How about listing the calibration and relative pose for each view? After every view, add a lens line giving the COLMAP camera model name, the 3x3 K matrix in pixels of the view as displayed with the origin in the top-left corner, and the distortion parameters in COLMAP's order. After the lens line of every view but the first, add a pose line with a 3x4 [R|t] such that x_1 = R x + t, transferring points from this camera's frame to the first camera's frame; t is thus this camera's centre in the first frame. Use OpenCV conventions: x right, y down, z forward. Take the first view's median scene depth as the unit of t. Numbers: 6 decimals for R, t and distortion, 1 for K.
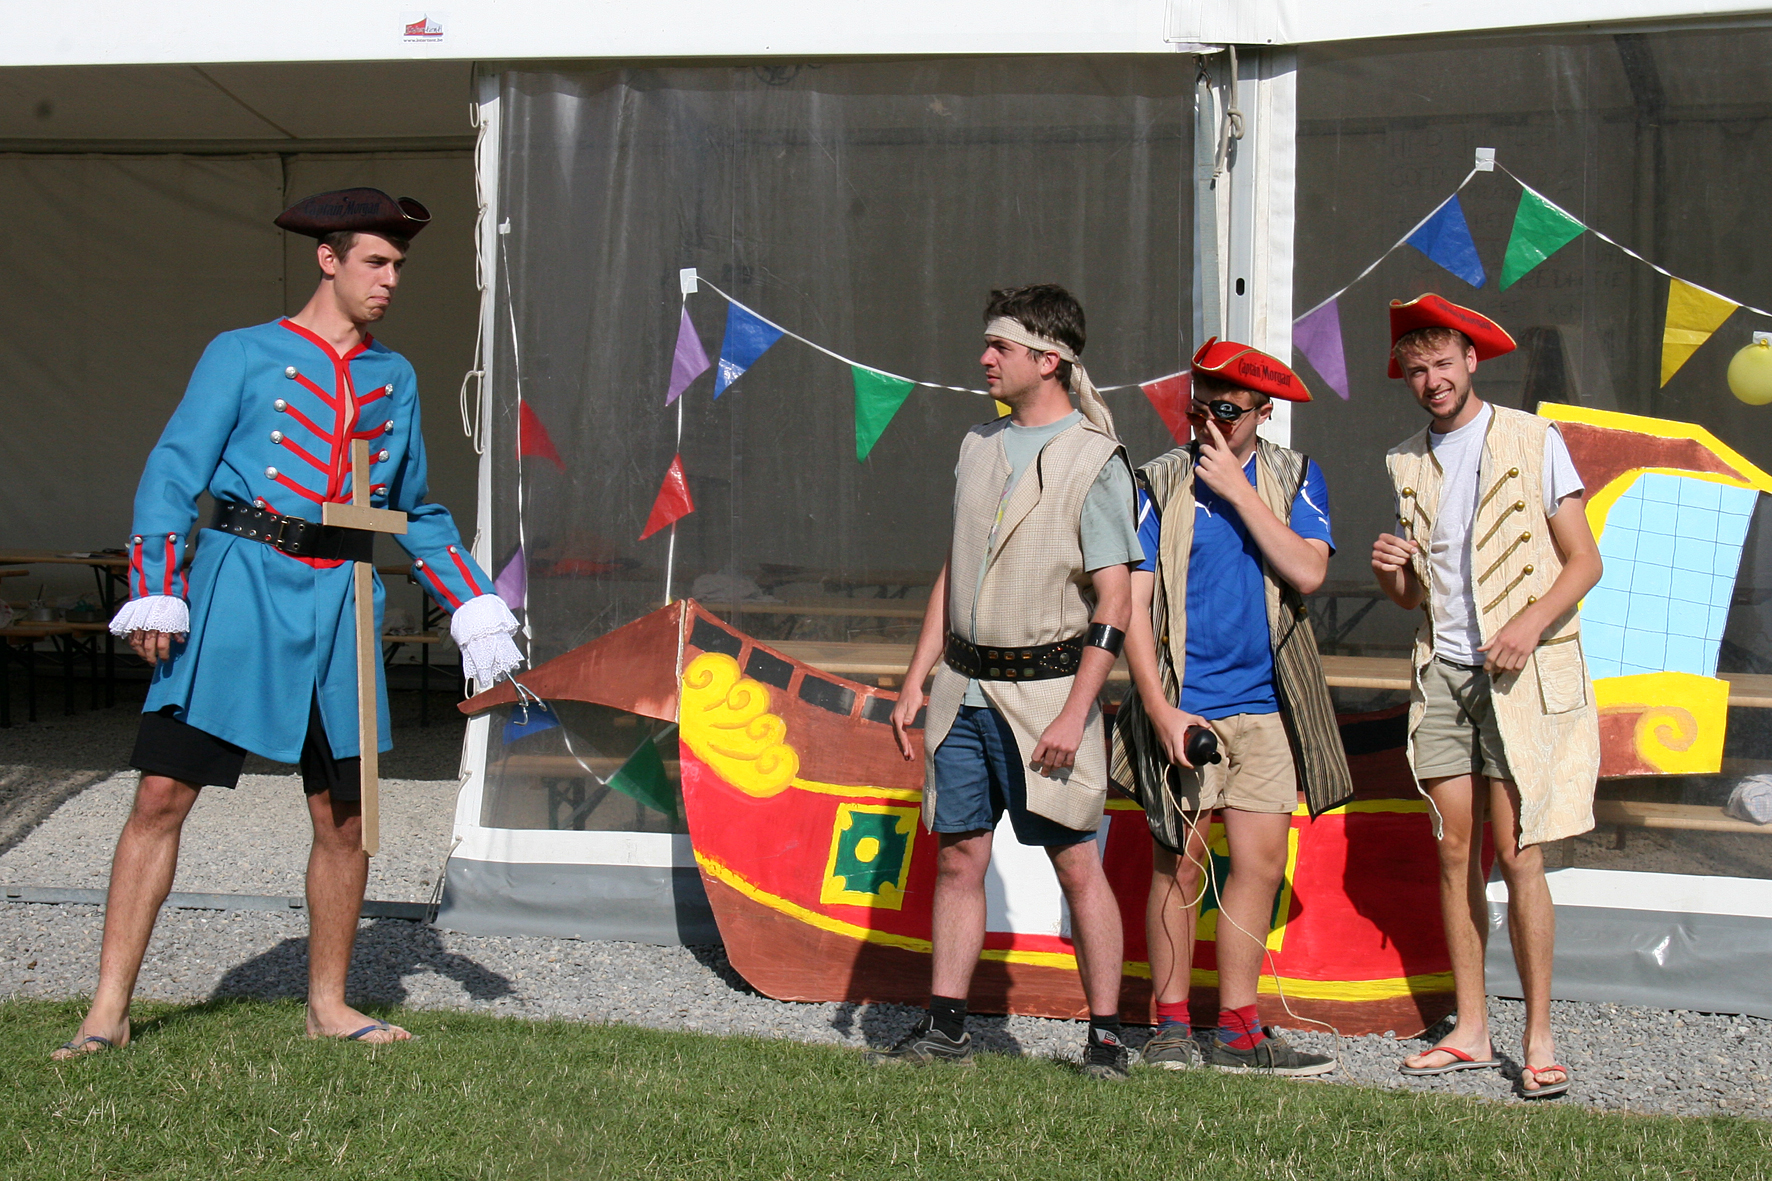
lens RADIAL K [[3545.0, 0, 886.0], [0, 3545.0, 590.5], [0, 0, 1]] dist [0.071134, 3.000563]
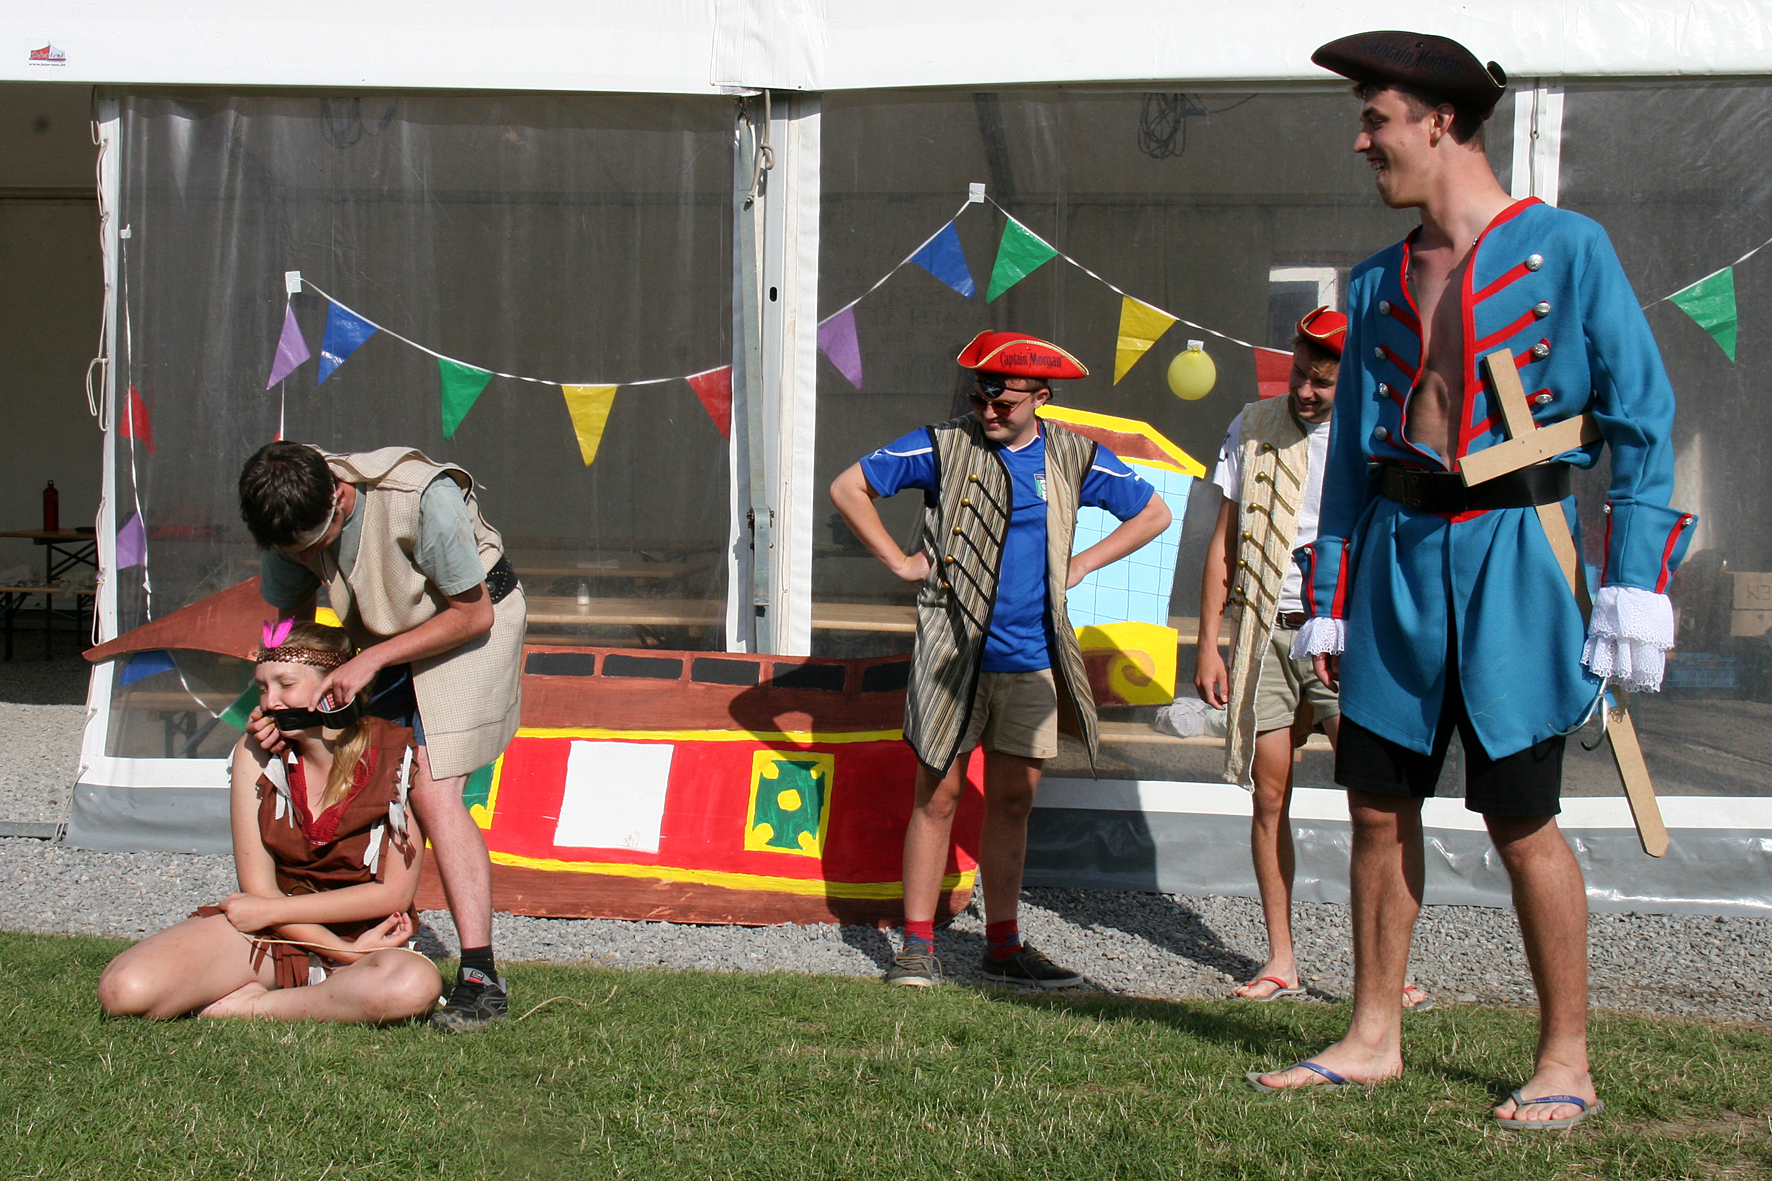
lens RADIAL K [[2630.7, 0, 886.0], [0, 2630.7, 590.5], [0, 0, 1]] dist [-0.014424, 0.733566]
pose [[0.984199, -0.001590, 0.177057, -0.017665], [-0.001018, 0.999892, 0.014641, 0.000270], [-0.177061, -0.014590, 0.984092, 0.120700]]
